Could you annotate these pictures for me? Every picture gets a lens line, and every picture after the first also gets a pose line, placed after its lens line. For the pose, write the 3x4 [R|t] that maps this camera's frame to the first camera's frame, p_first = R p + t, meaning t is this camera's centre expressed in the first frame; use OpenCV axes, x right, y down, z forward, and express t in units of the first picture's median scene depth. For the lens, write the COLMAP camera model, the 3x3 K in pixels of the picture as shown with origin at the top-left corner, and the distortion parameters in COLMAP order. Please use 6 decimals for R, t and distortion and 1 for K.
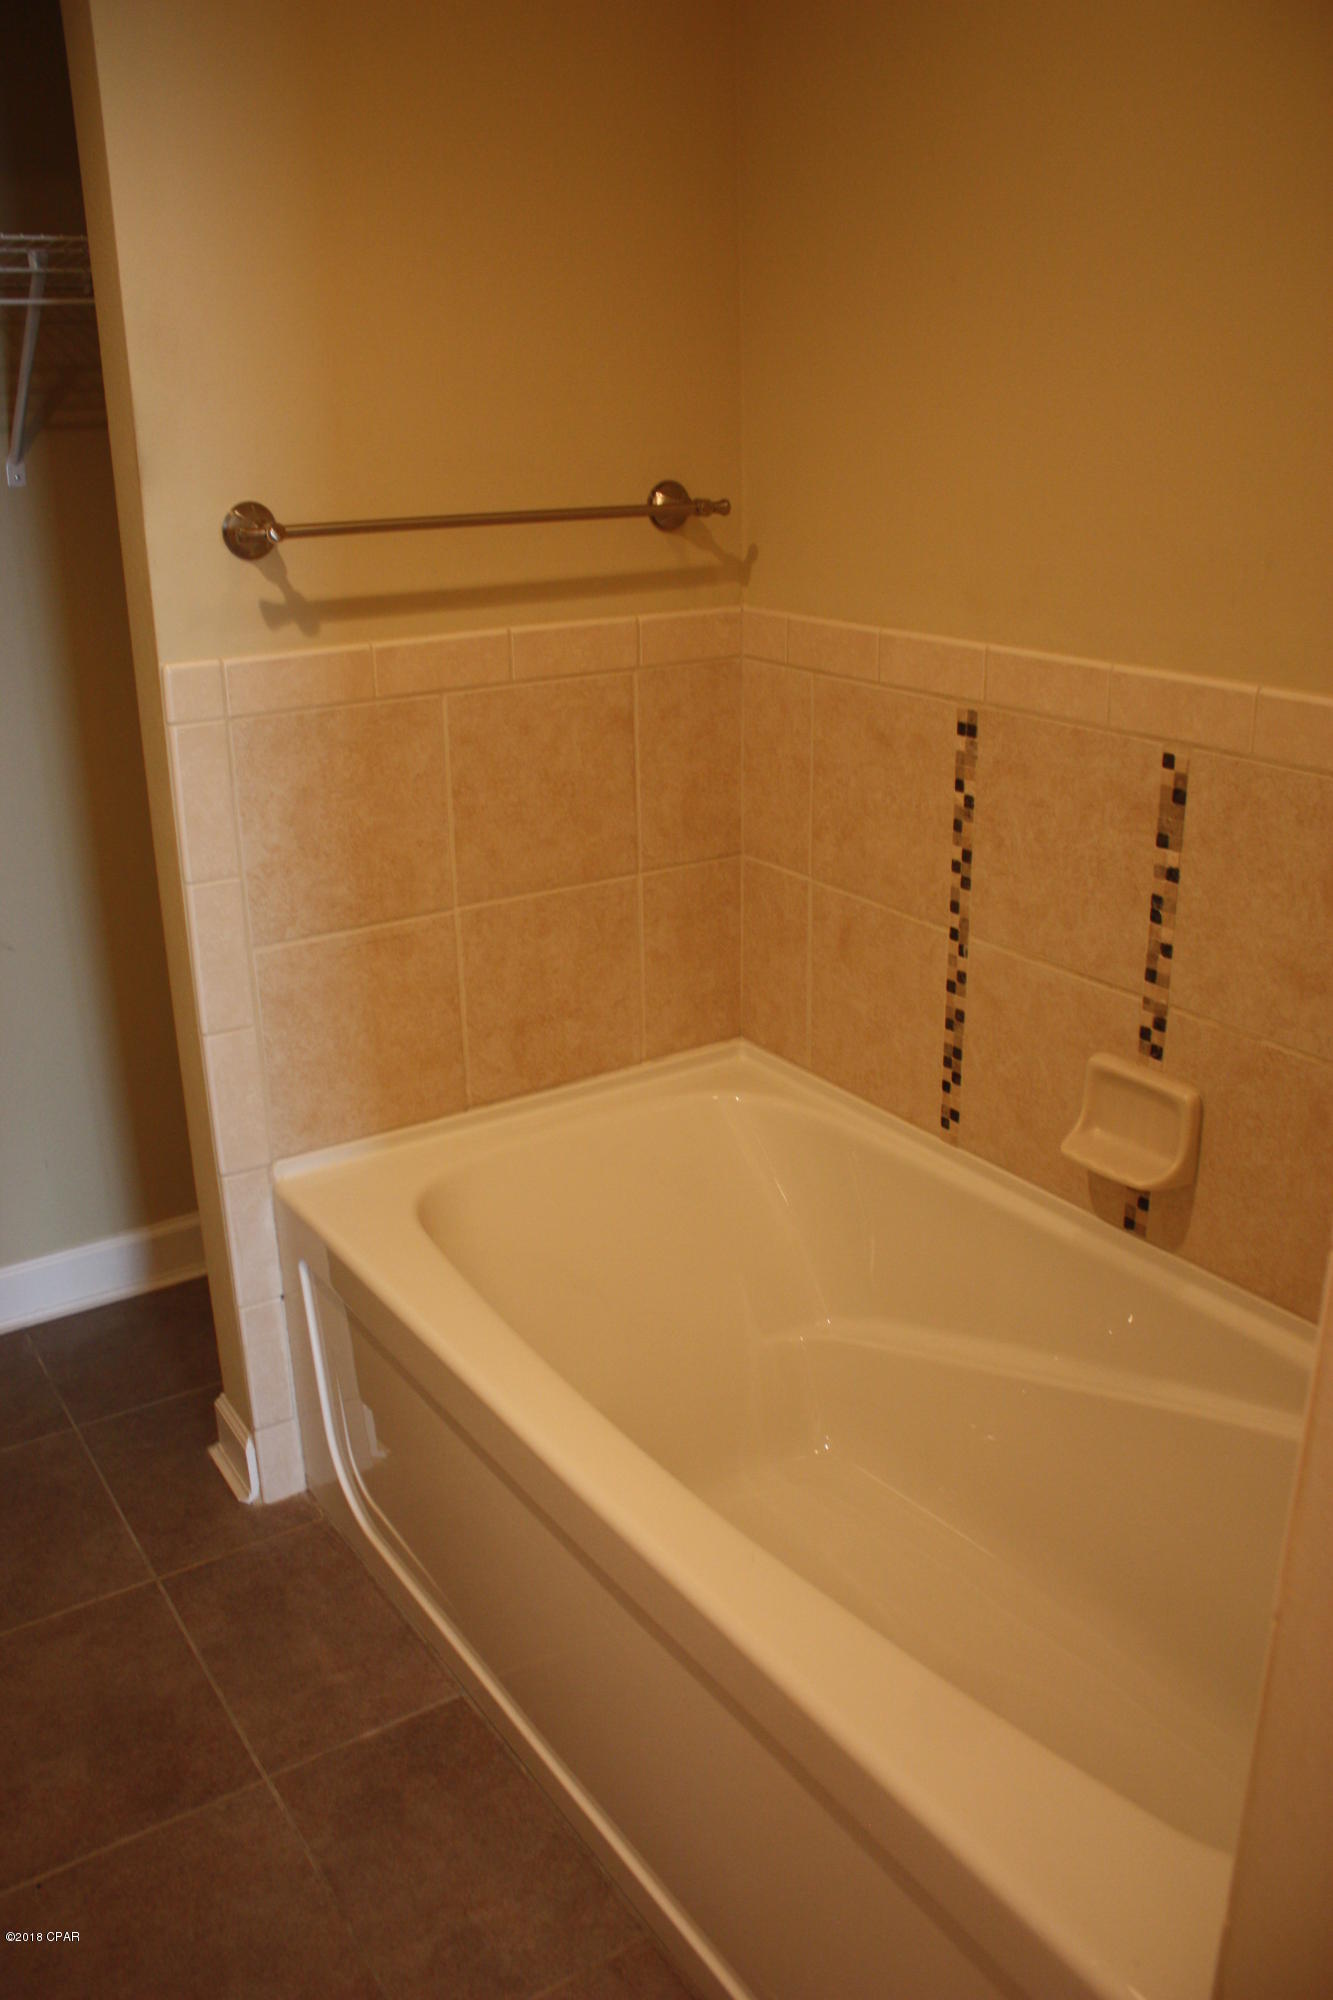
lens RADIAL K [[1668.7, 0, 664.1], [0, 1668.7, 1004.6], [0, 0, 1]] dist [-0.099292, 0.007140]
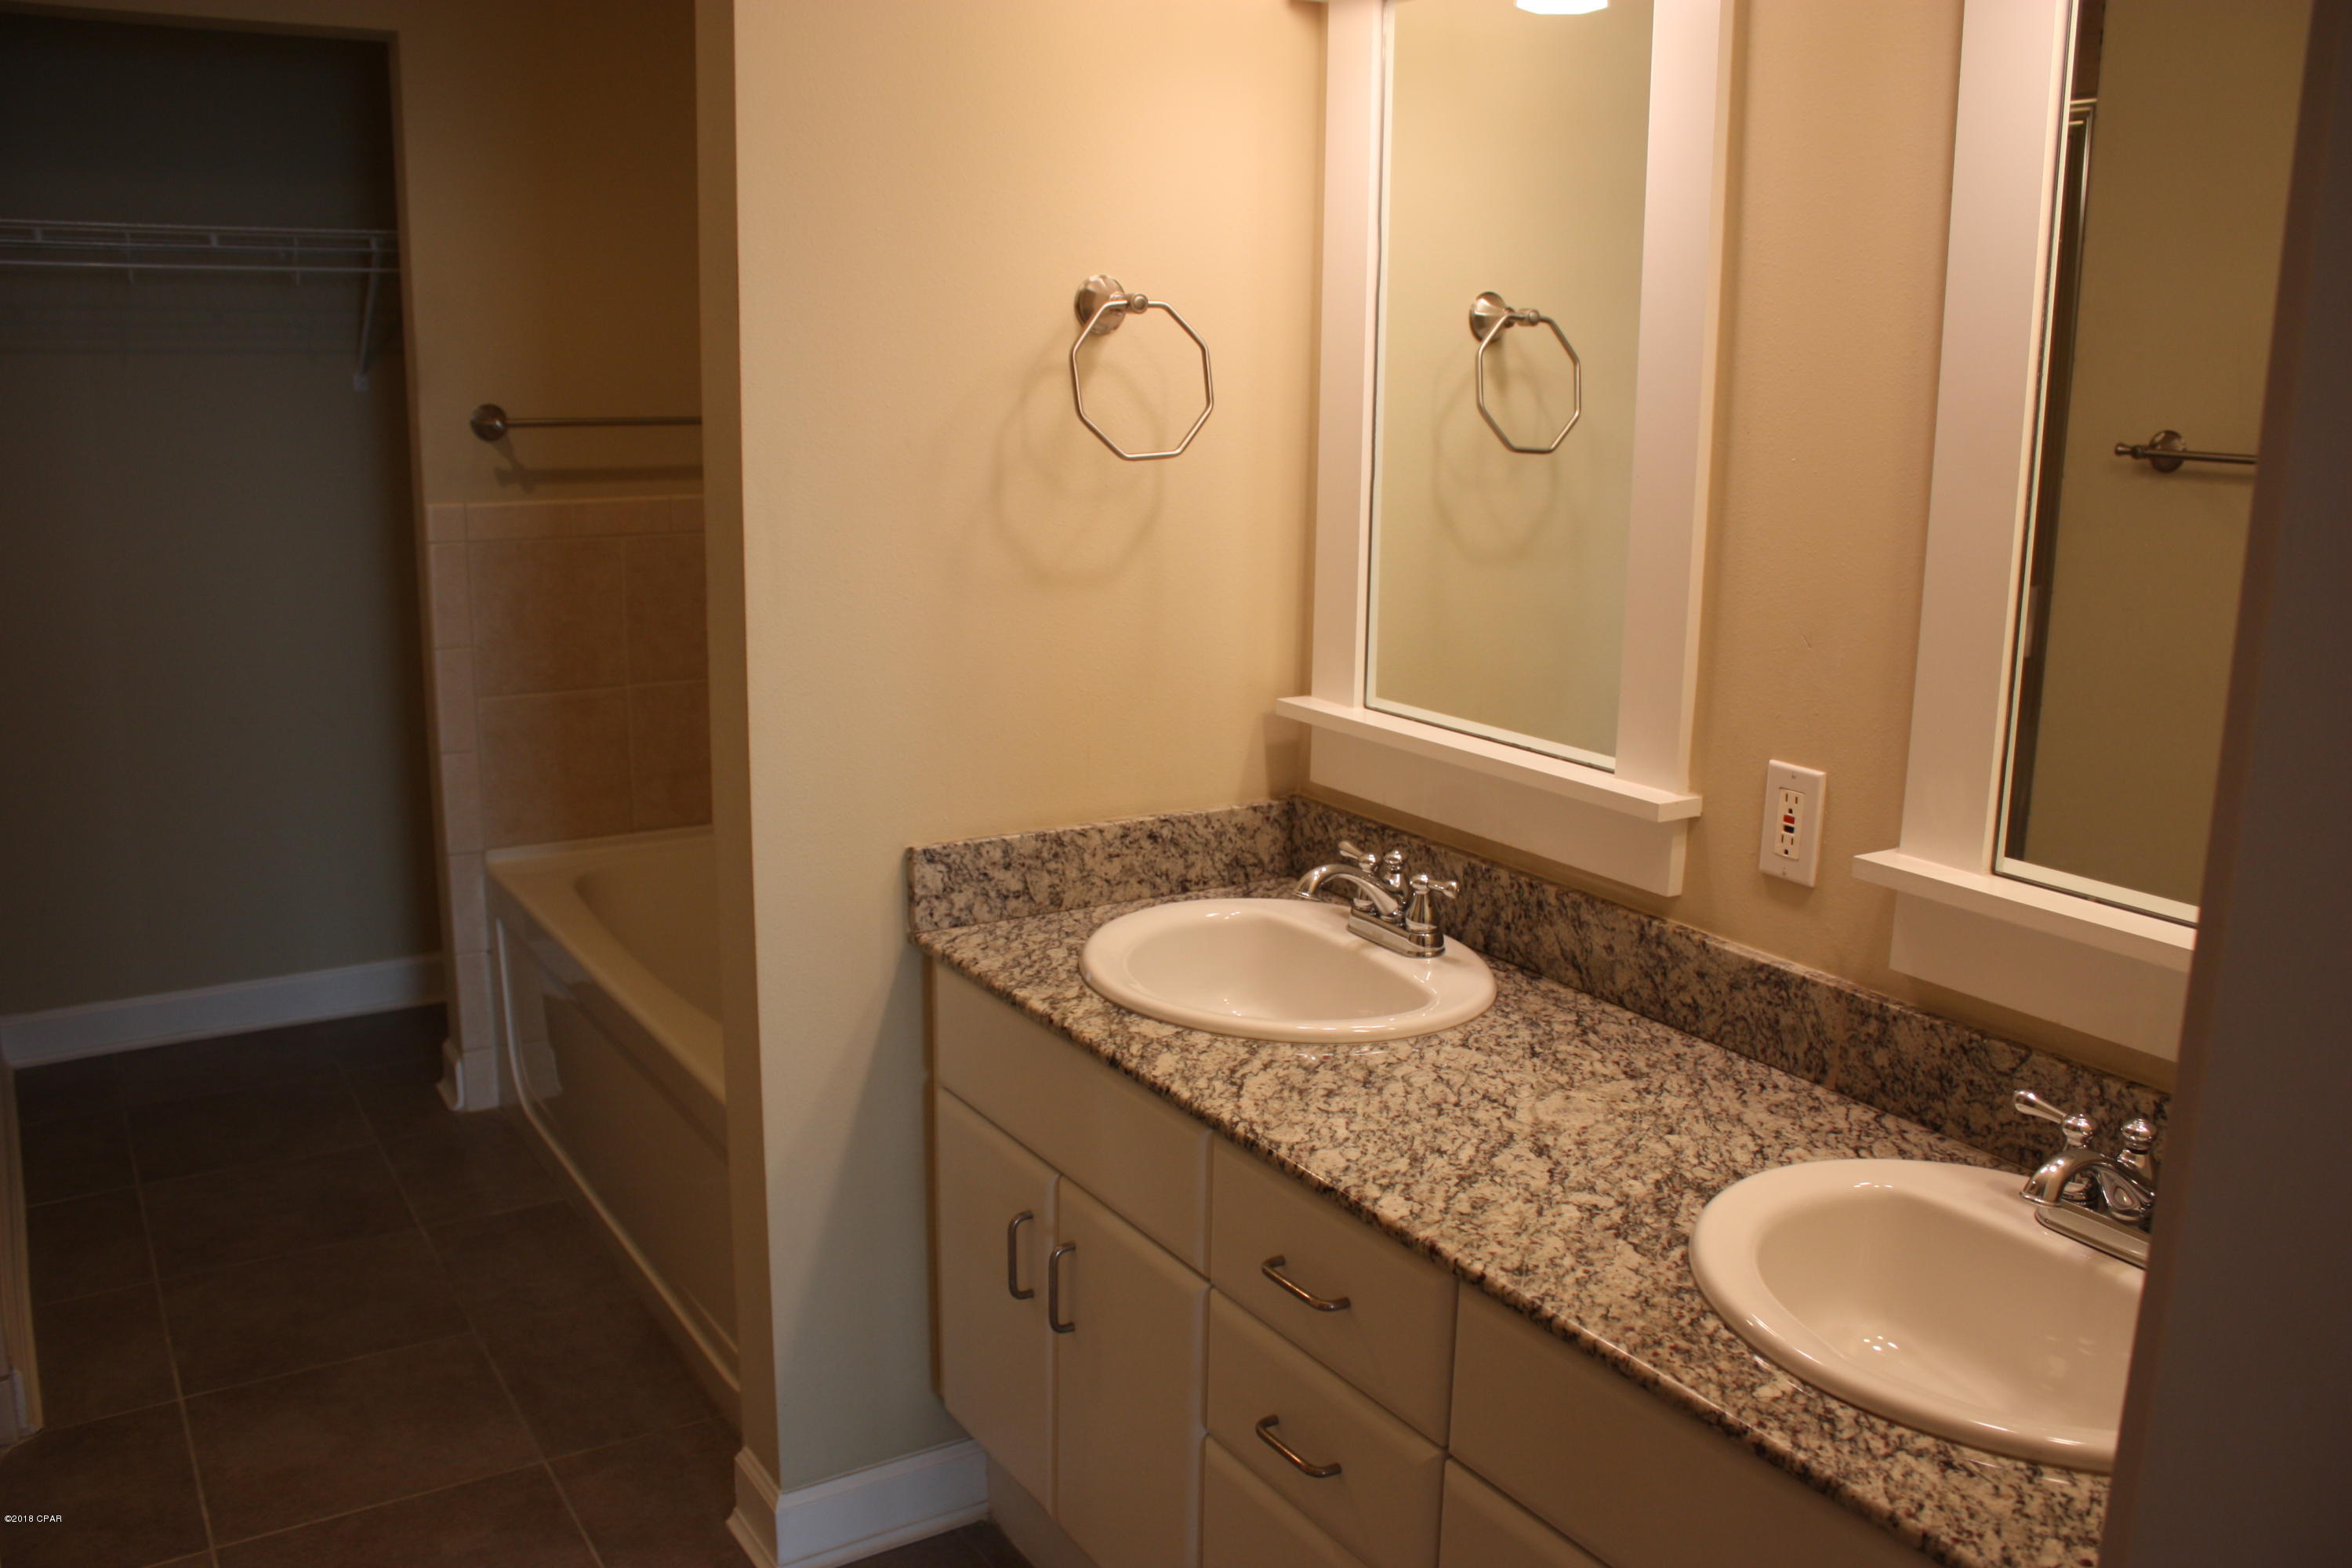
lens RADIAL K [[1962.4, 0, 1184.2], [0, 1962.4, 780.3], [0, 0, 1]] dist [-0.099292, 0.007140]
pose [[0.999172, 0.037869, -0.014858, 0.415624], [-0.039500, 0.990487, -0.131816, 0.245063], [0.009725, 0.132294, 0.991163, -0.711809]]
